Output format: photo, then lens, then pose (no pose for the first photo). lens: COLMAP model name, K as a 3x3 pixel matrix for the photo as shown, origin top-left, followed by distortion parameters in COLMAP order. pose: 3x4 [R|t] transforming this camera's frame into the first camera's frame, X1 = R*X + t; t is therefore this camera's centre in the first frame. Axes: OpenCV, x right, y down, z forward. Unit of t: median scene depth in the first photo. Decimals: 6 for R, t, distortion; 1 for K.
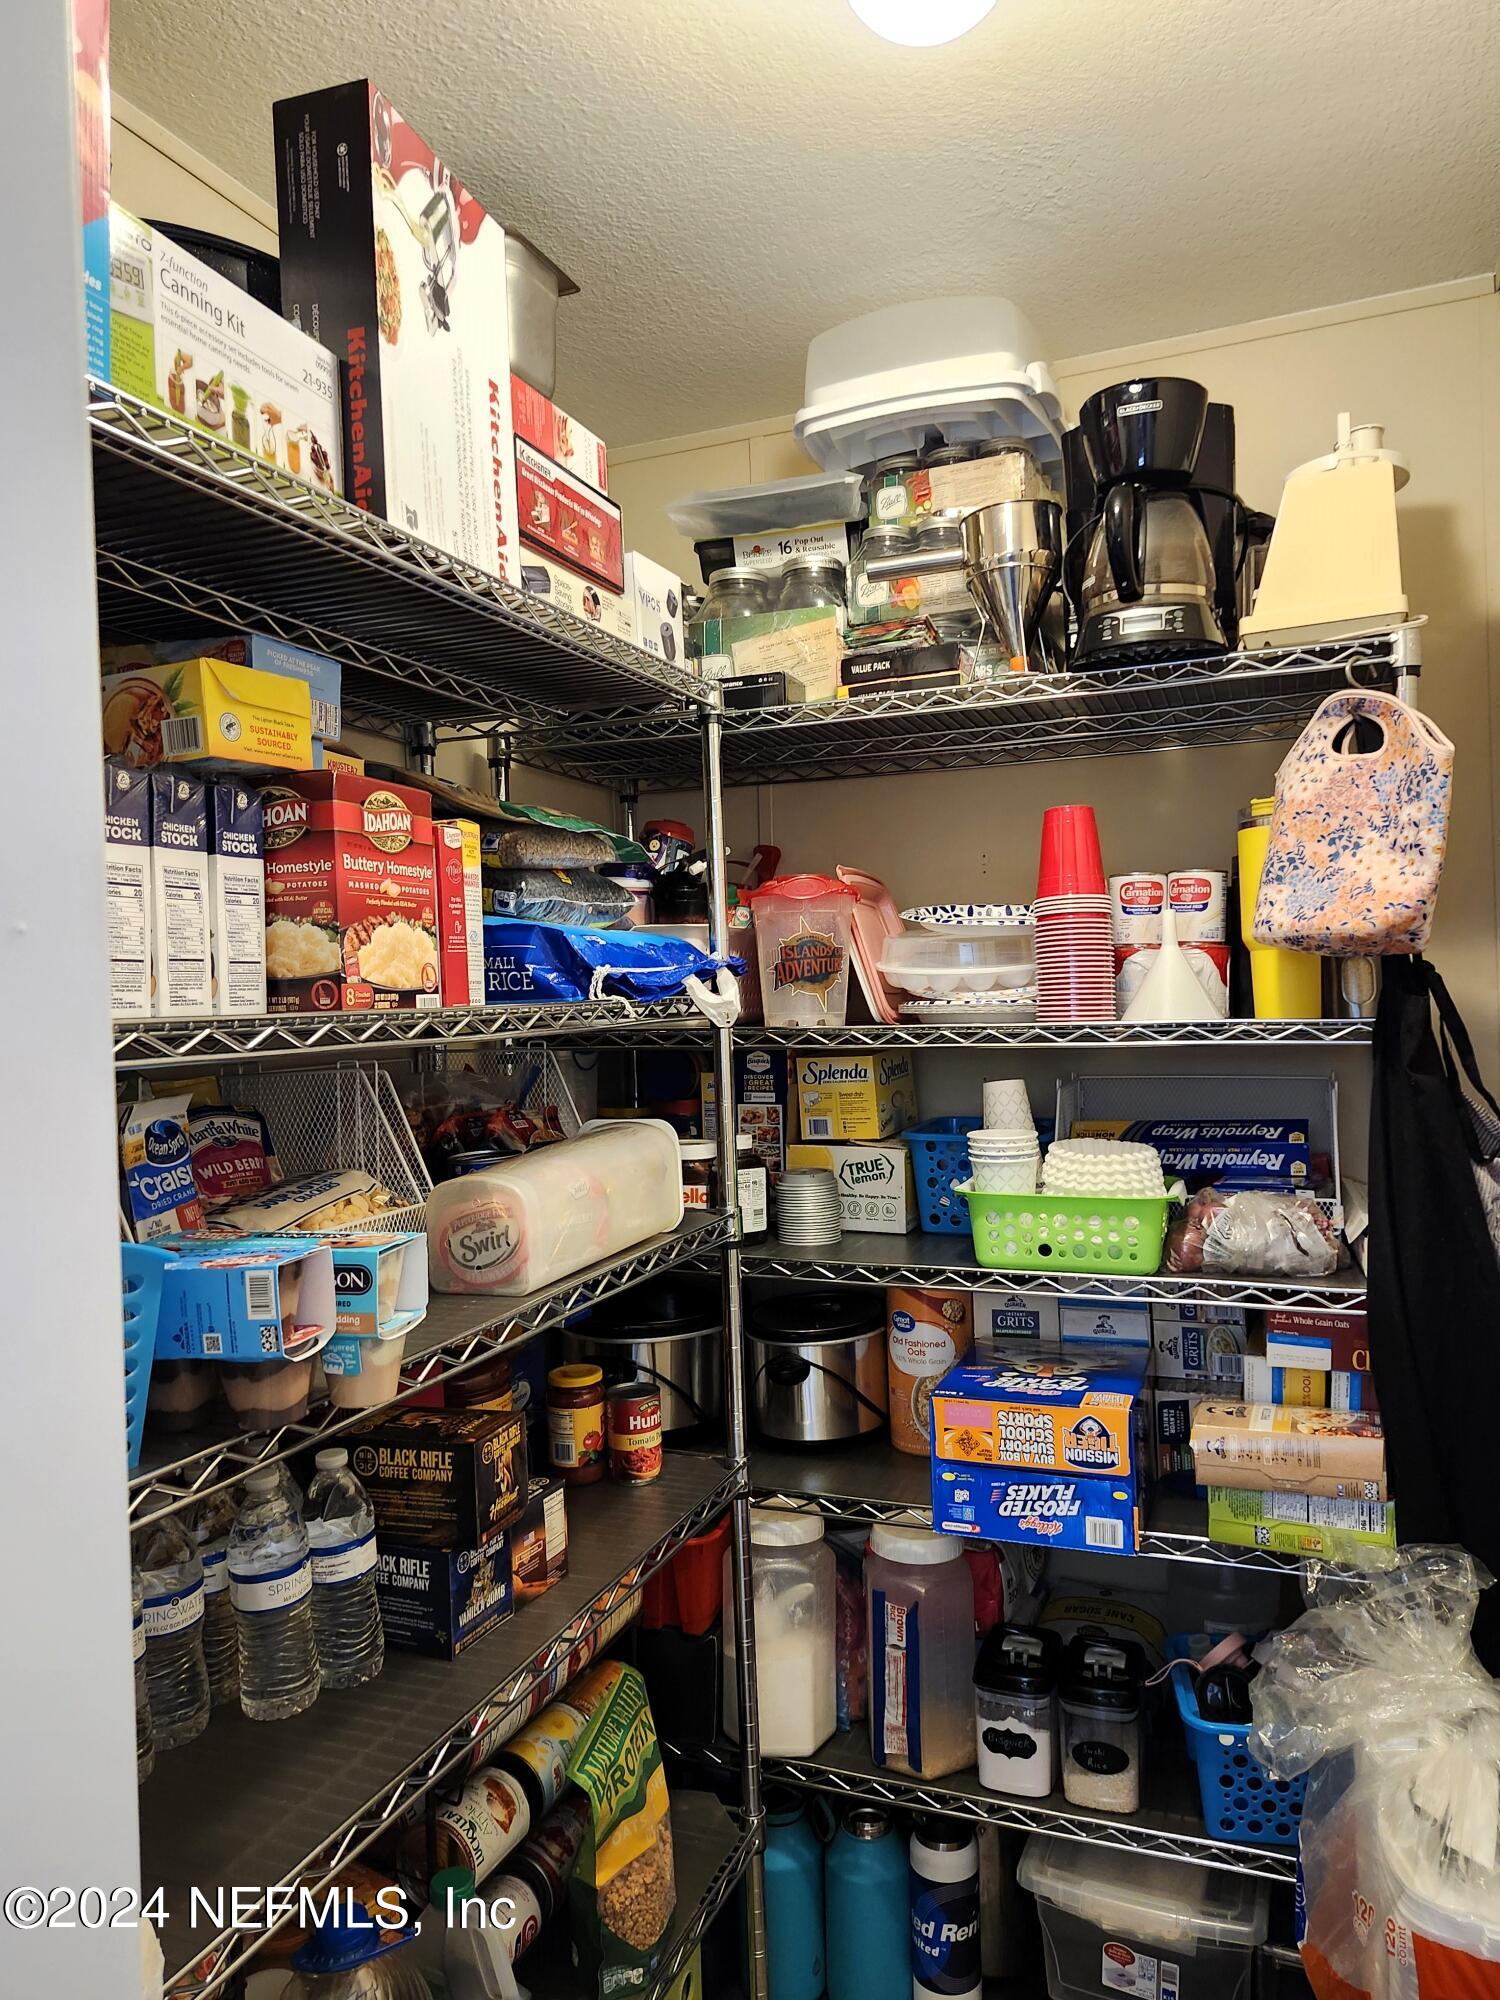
lens RADIAL K [[1445.0, 0, 755.1], [0, 1445.0, 1045.4], [0, 0, 1]] dist [0.171842, -0.323239]
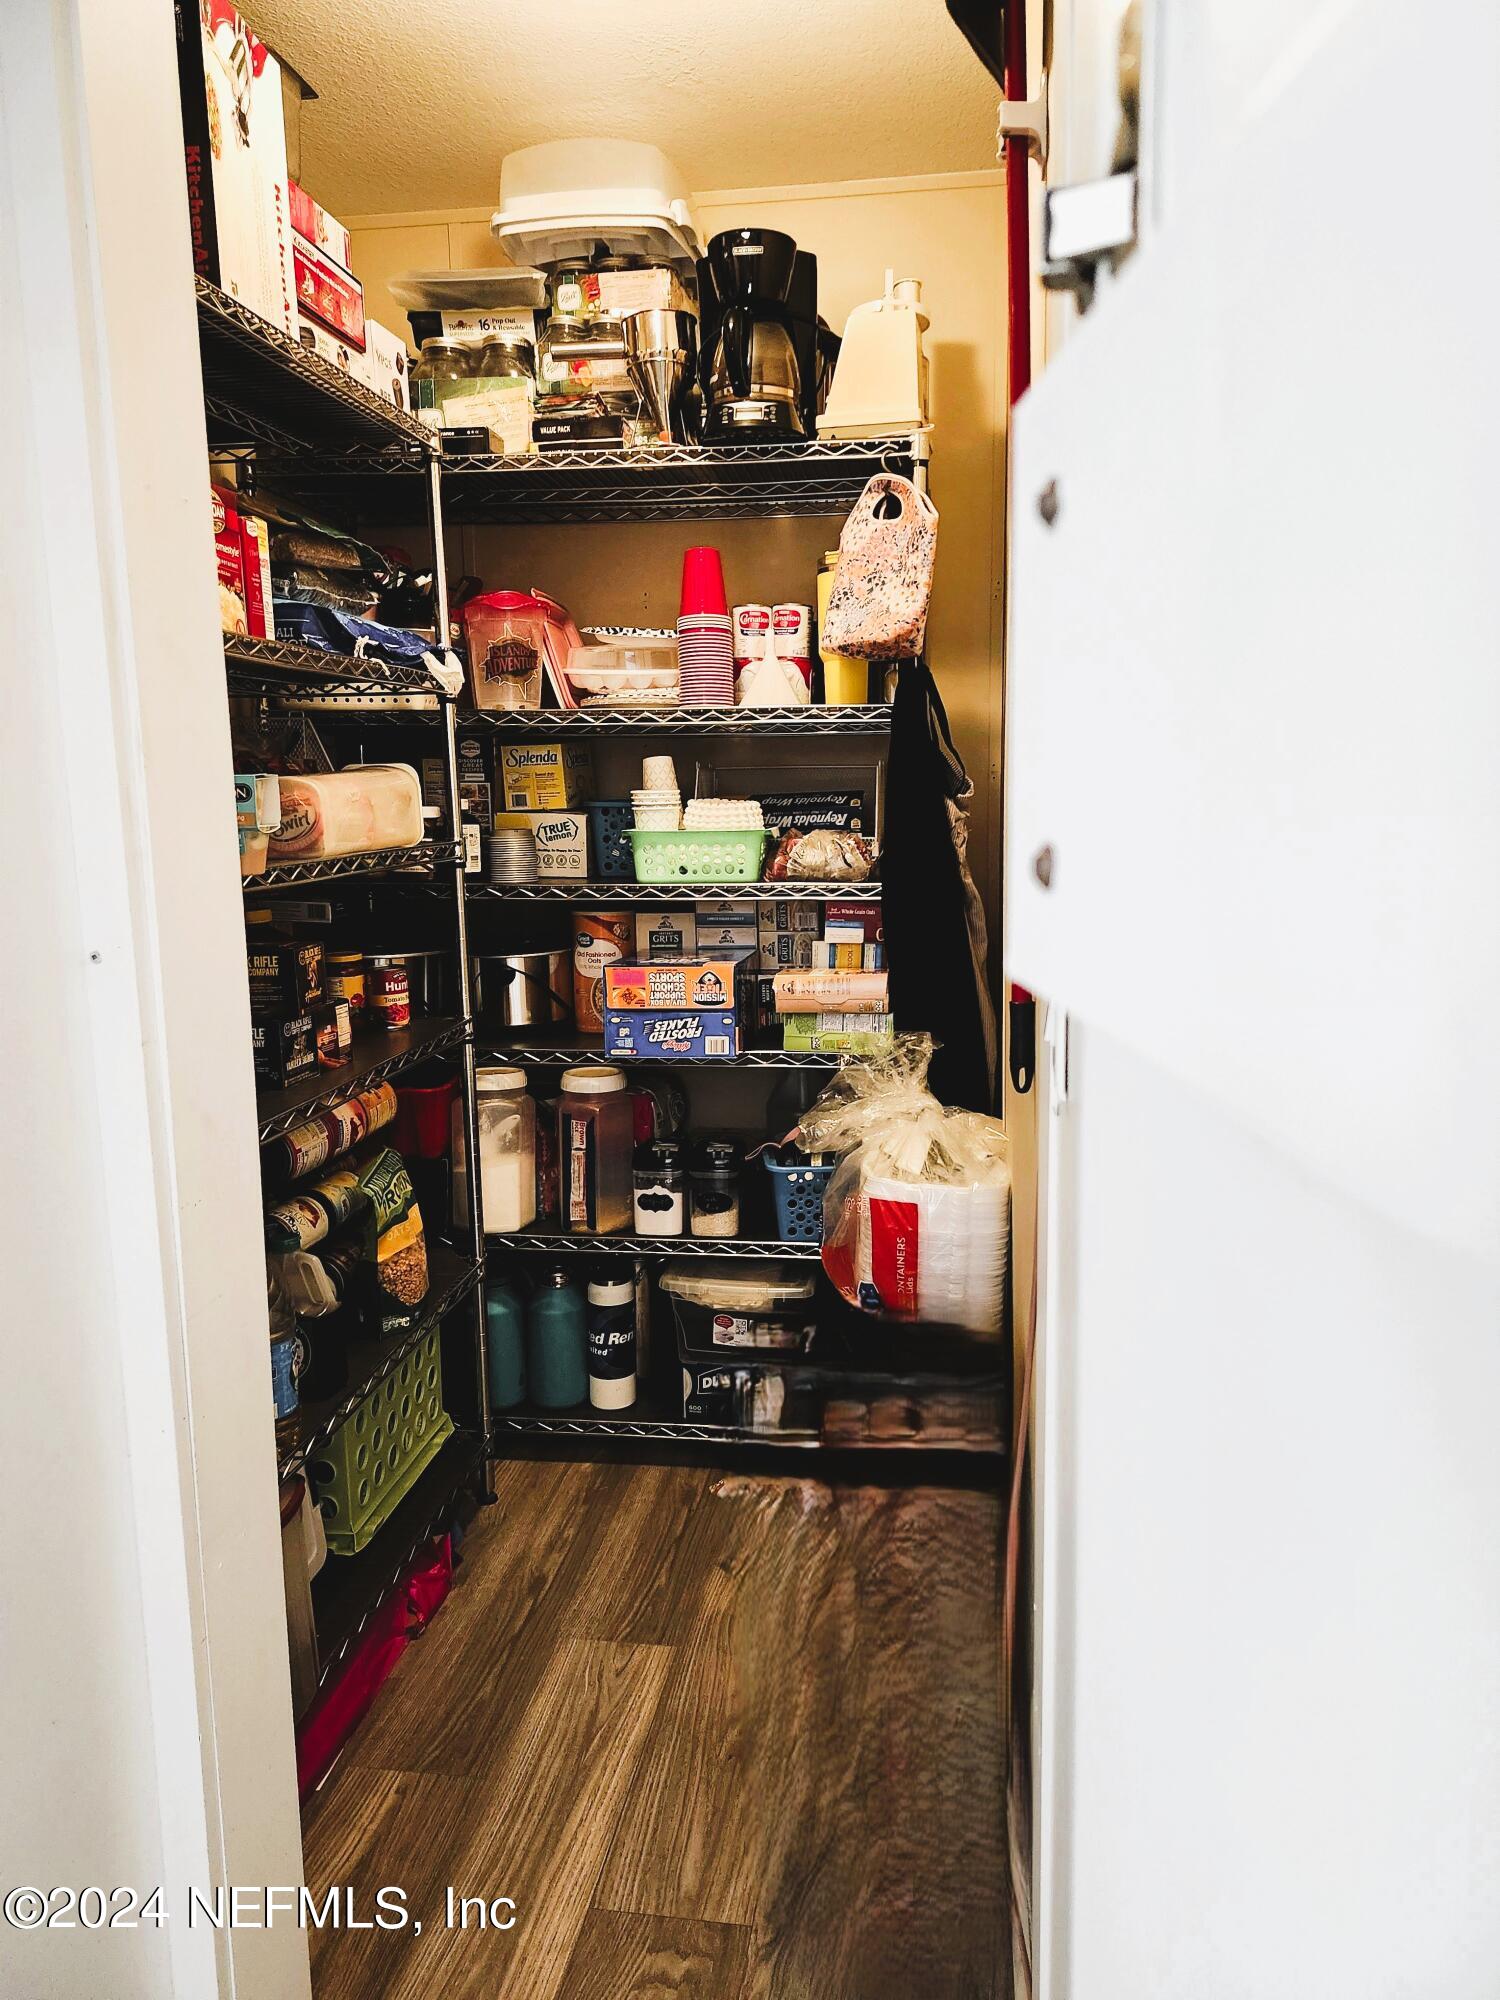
lens RADIAL K [[1372.3, 0, 767.0], [0, 1372.3, 1004.4], [0, 0, 1]] dist [0.115641, -0.138387]
pose [[0.973226, -0.014809, 0.229372, -0.033449], [-0.014124, 0.992183, 0.123988, 0.102056], [-0.229415, -0.123908, 0.965410, -0.340486]]
